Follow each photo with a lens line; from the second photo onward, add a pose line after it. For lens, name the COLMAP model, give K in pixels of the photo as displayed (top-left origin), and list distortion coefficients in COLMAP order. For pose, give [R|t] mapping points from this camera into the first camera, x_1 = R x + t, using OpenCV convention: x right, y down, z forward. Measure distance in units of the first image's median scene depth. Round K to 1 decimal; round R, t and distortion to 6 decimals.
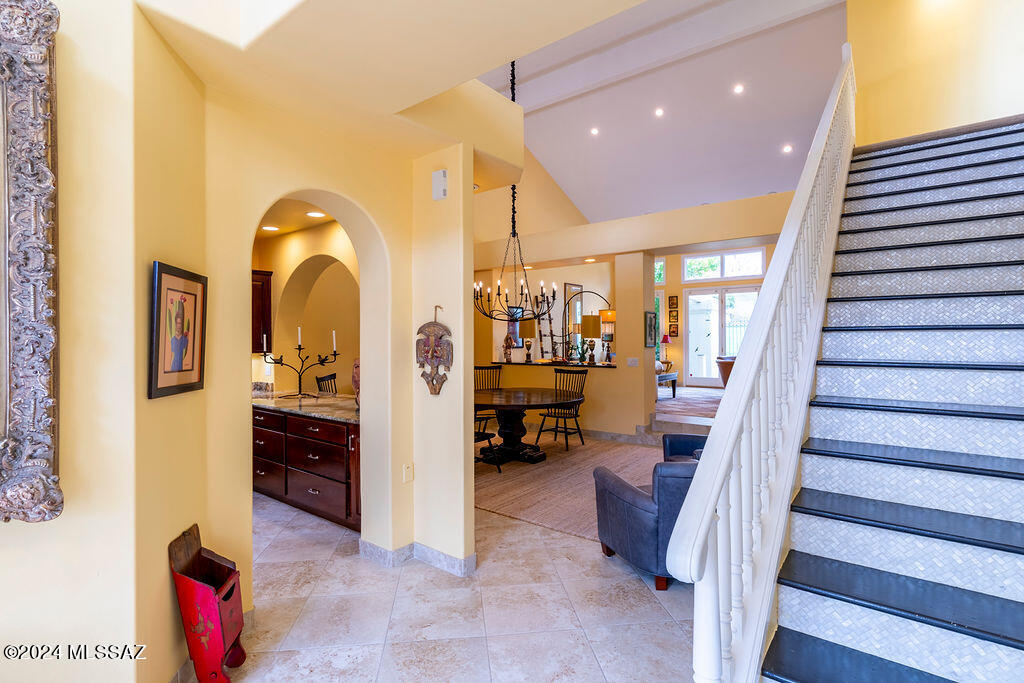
lens RADIAL K [[498.6, 0, 512.0], [0, 498.6, 341.5], [0, 0, 1]] dist [-0.002901, 0.000609]
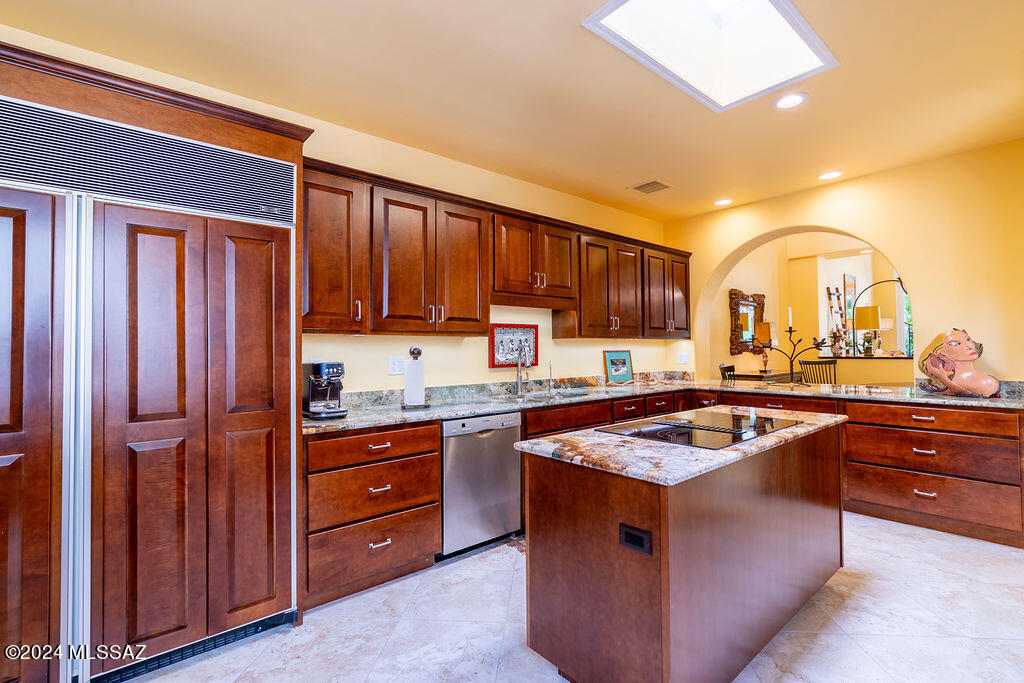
lens RADIAL K [[468.5, 0, 512.0], [0, 468.5, 341.5], [0, 0, 1]] dist [0.000573, 0.000378]
pose [[0.980374, -0.008083, -0.196983, -1.172293], [0.004680, 0.999832, -0.017737, 0.071645], [0.197093, 0.016467, 0.980246, 0.111871]]
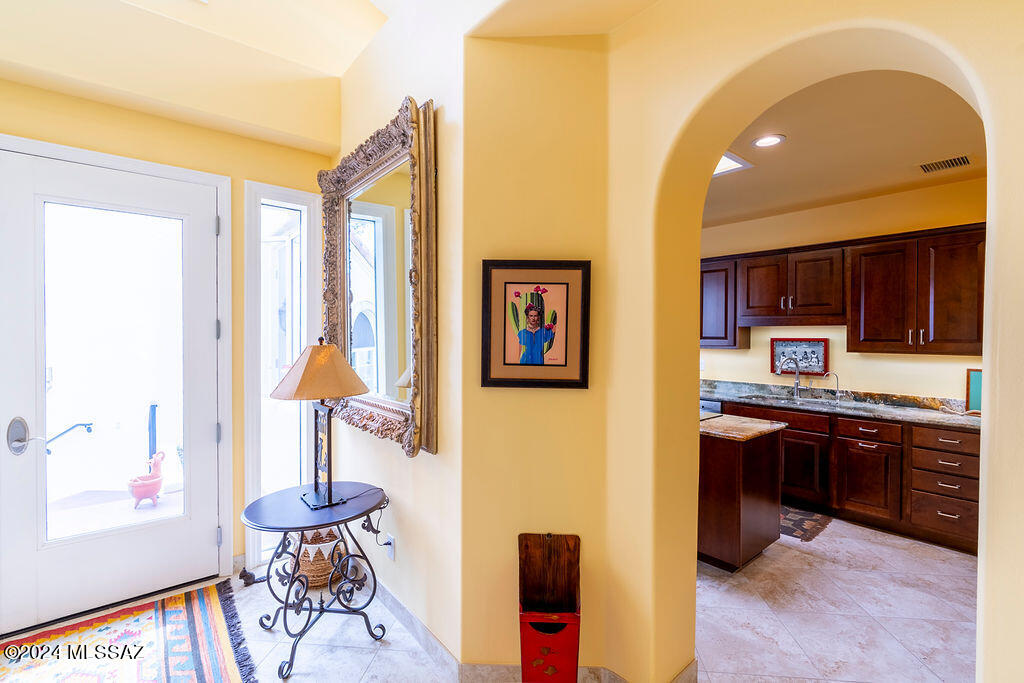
lens RADIAL K [[468.5, 0, 512.0], [0, 468.5, 341.5], [0, 0, 1]] dist [0.000573, 0.000378]
pose [[-0.233172, 0.013500, -0.972342, 0.153970], [-0.005268, 0.999871, 0.015146, 0.000085], [0.972421, 0.008654, -0.233071, 0.771940]]
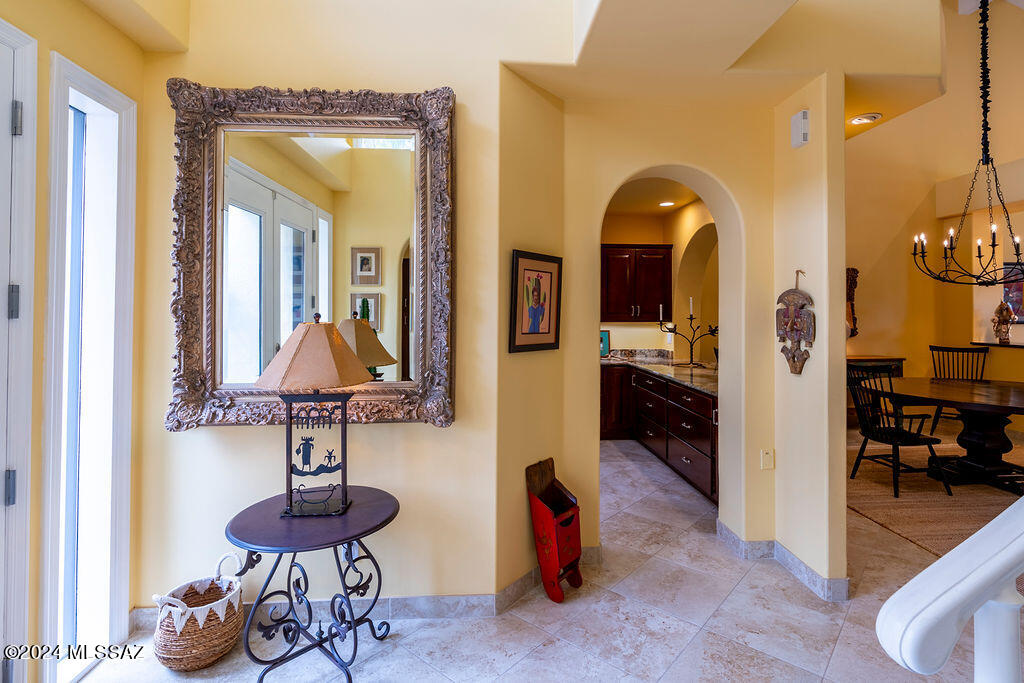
lens RADIAL K [[515.0, 0, 511.7], [0, 515.0, 302.5], [0, 0, 1]] dist [-0.002189, -0.000481]
pose [[0.671550, -0.007021, -0.740926, 0.176884], [-0.006978, 0.999851, -0.015798, 0.001191], [0.740927, 0.015779, 0.671401, 0.044544]]
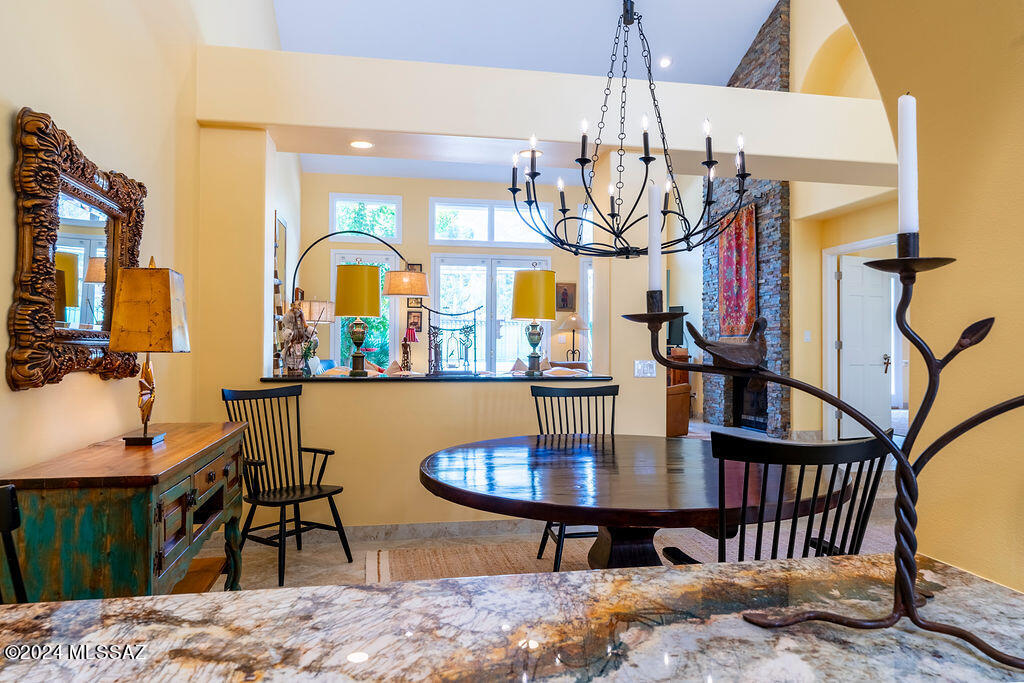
lens RADIAL K [[677.9, 0, 512.0], [0, 677.9, 341.5], [0, 0, 1]] dist [-0.000626, 0.000185]
pose [[0.654449, 0.019129, 0.755864, -0.828120], [-0.009844, 0.999811, -0.016779, 0.057171], [-0.756042, 0.003540, 0.654514, 1.462407]]
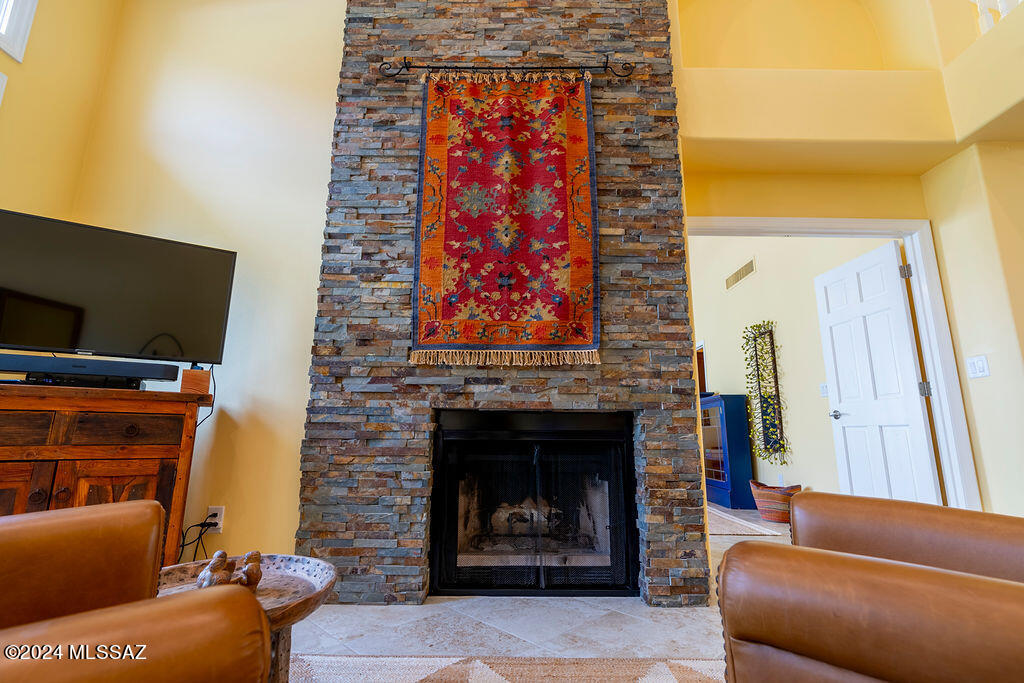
lens RADIAL K [[468.5, 0, 512.0], [0, 468.5, 341.5], [0, 0, 1]] dist [0.000573, 0.000378]
pose [[-0.623734, 0.157829, 0.765537, 1.190450], [-0.000900, 0.979256, -0.202624, 0.120776], [-0.781636, -0.127072, -0.610653, 2.978077]]
